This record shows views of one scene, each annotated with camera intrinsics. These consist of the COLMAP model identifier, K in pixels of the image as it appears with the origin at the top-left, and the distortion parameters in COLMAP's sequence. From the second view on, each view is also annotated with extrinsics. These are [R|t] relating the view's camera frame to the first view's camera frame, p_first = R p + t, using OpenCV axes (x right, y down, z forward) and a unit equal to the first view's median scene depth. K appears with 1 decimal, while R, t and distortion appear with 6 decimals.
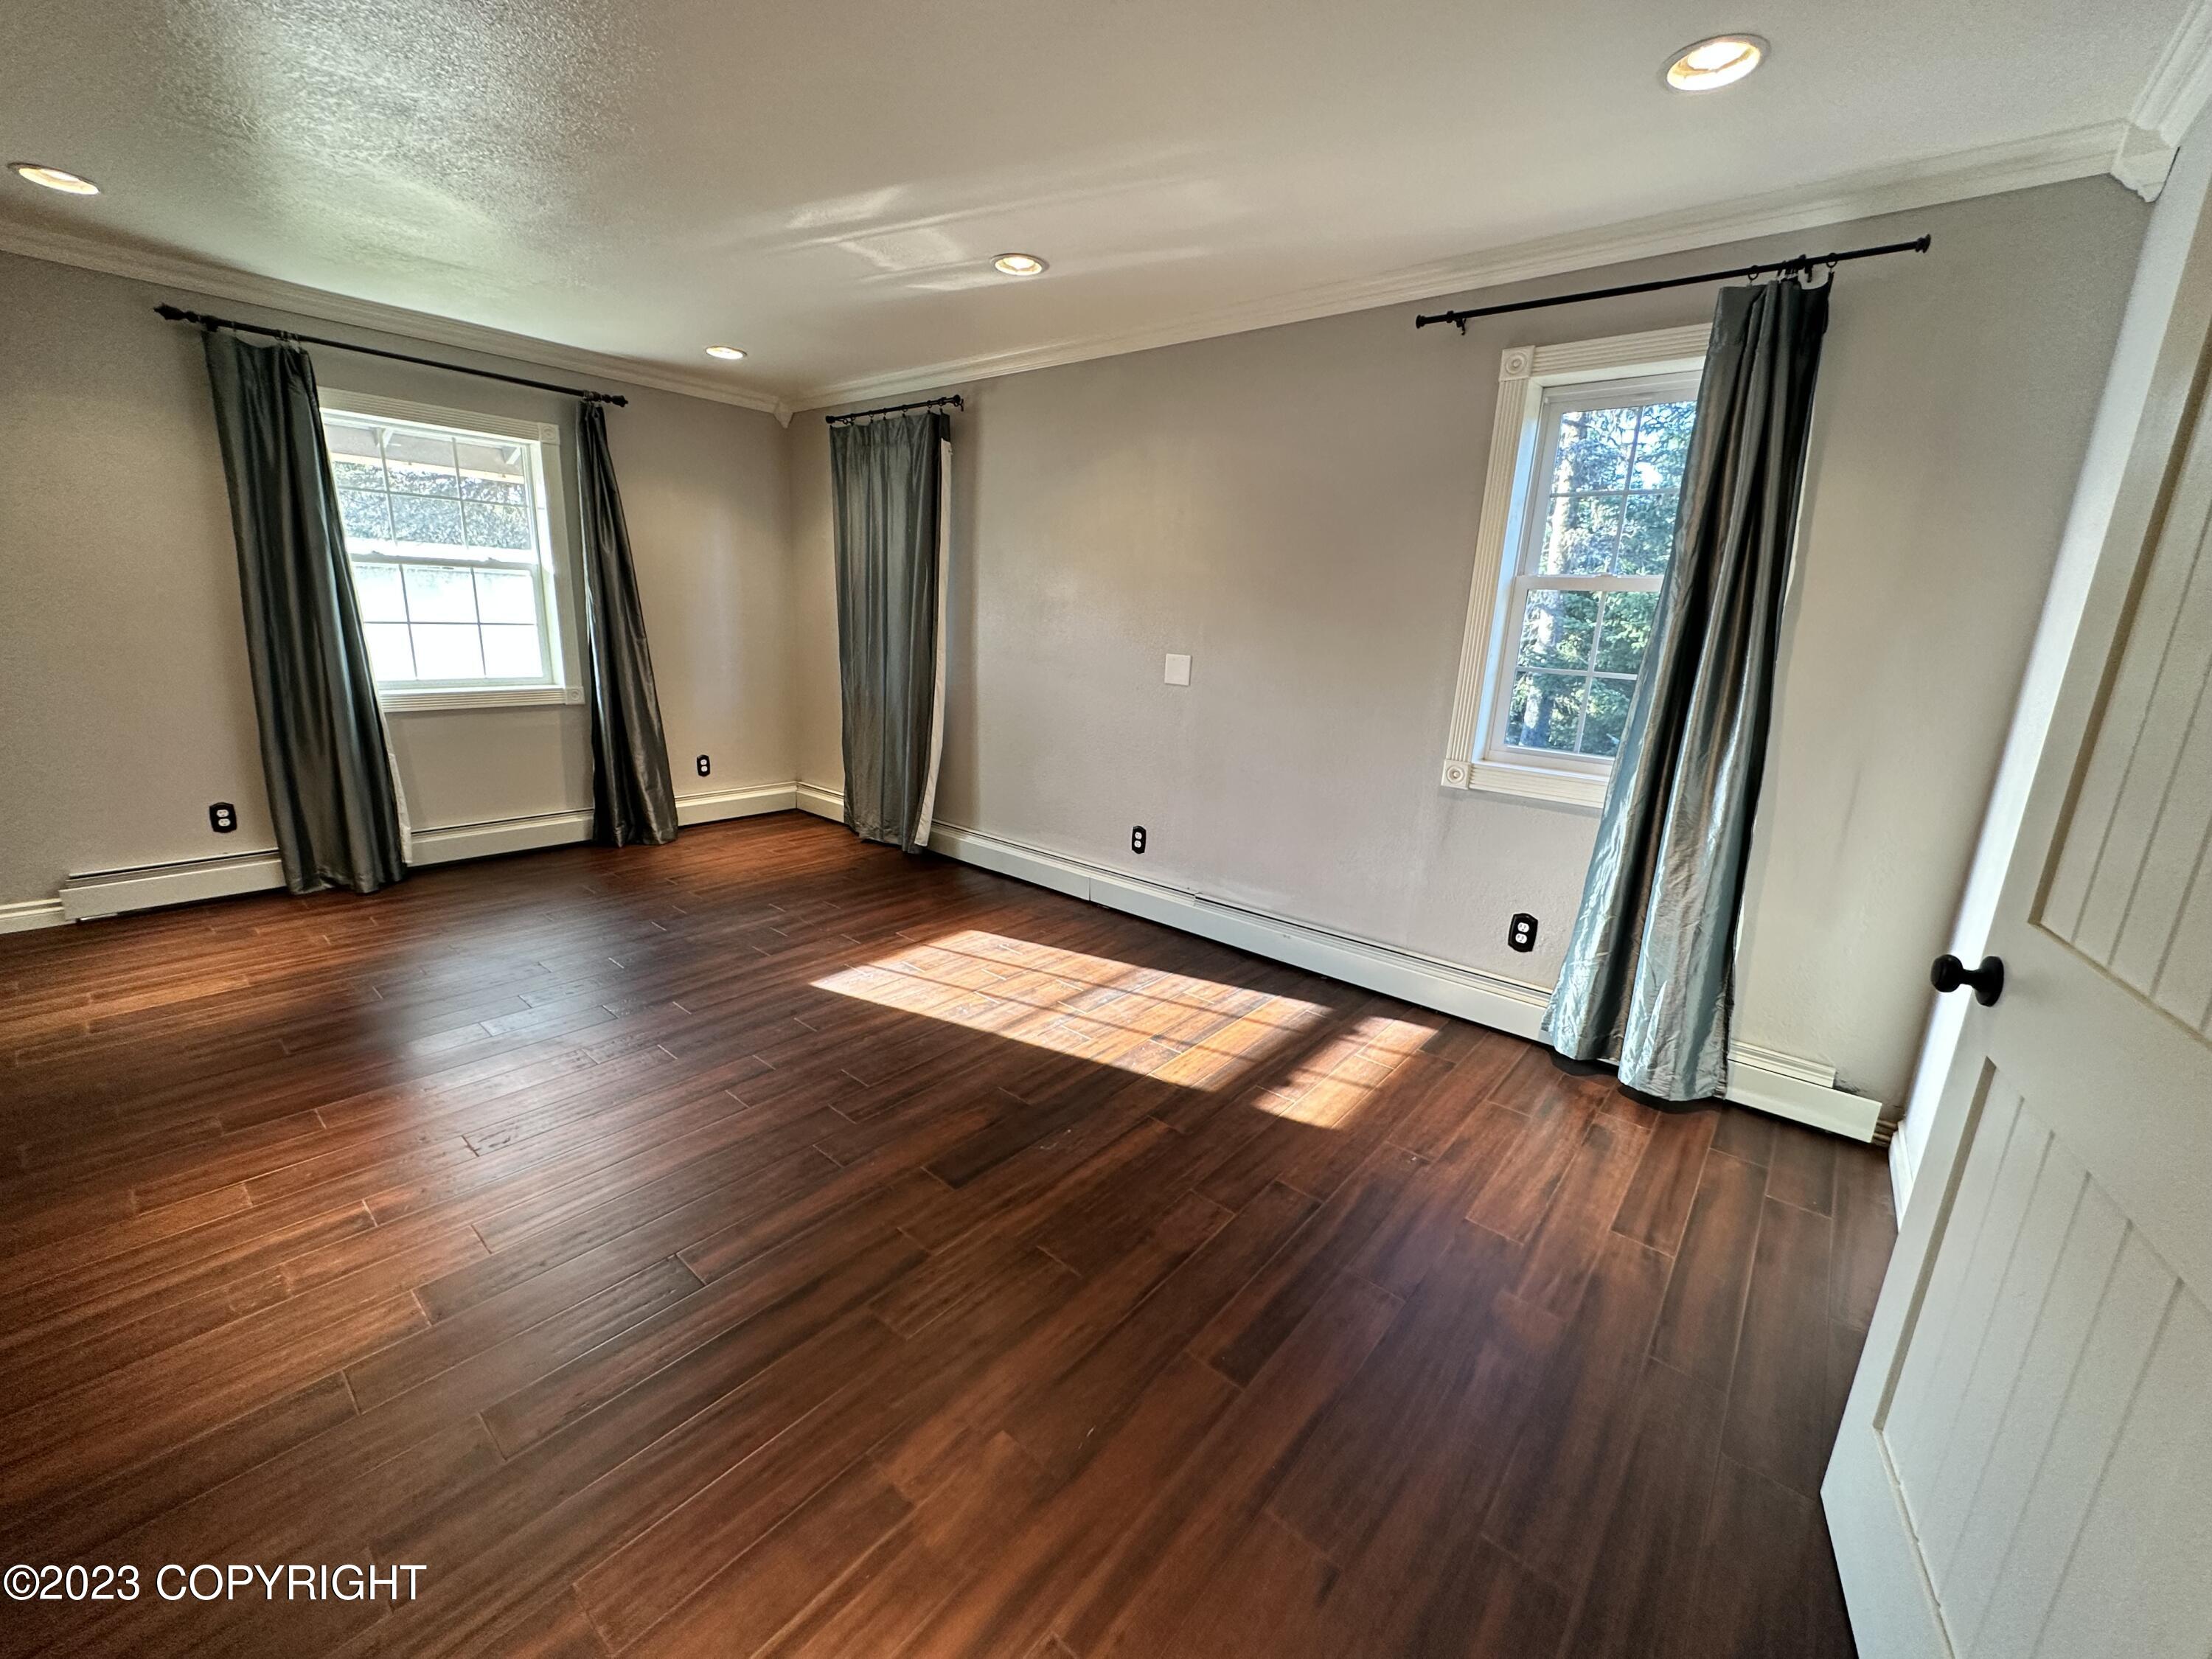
lens RADIAL K [[877.2, 0, 1099.8], [0, 877.2, 822.1], [0, 0, 1]] dist [-0.008198, 0.000780]
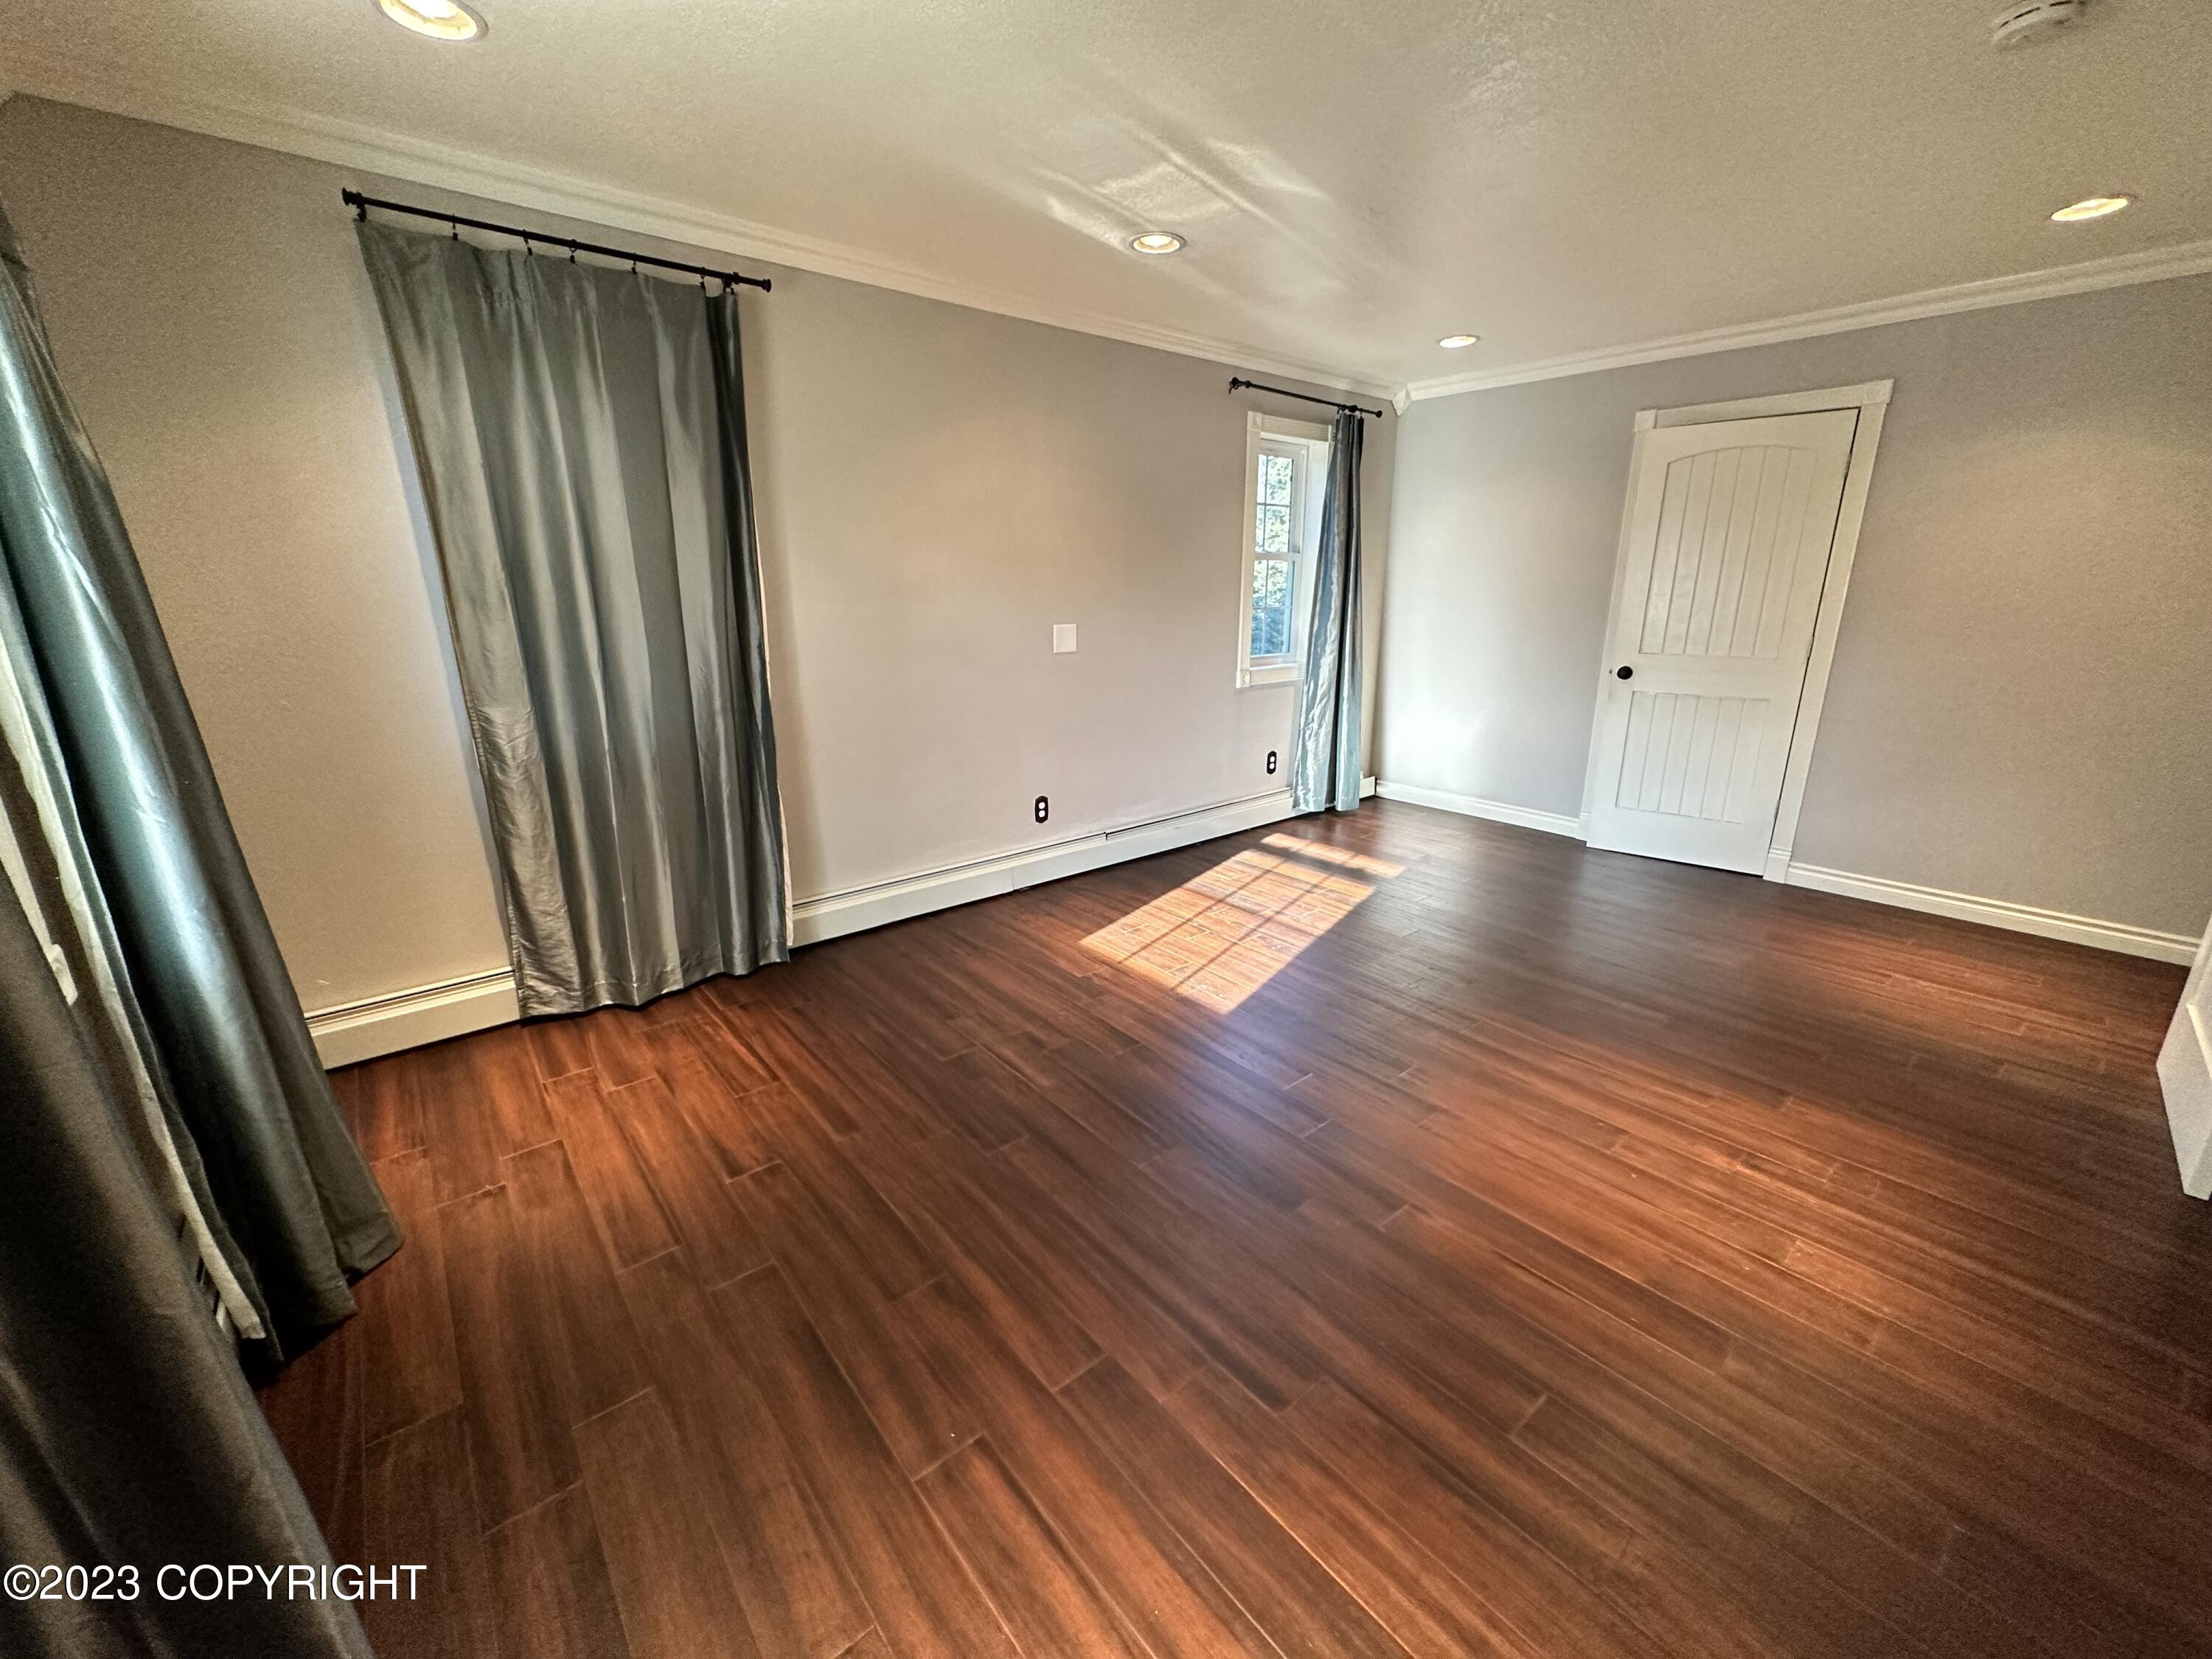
lens RADIAL K [[877.2, 0, 1098.7], [0, 877.2, 826.0], [0, 0, 1]] dist [-0.008198, 0.000780]
pose [[0.182615, -0.310837, 0.932755, -1.121735], [0.238241, 0.934424, 0.264750, -0.268646], [-0.953883, 0.173873, 0.244694, 0.846572]]
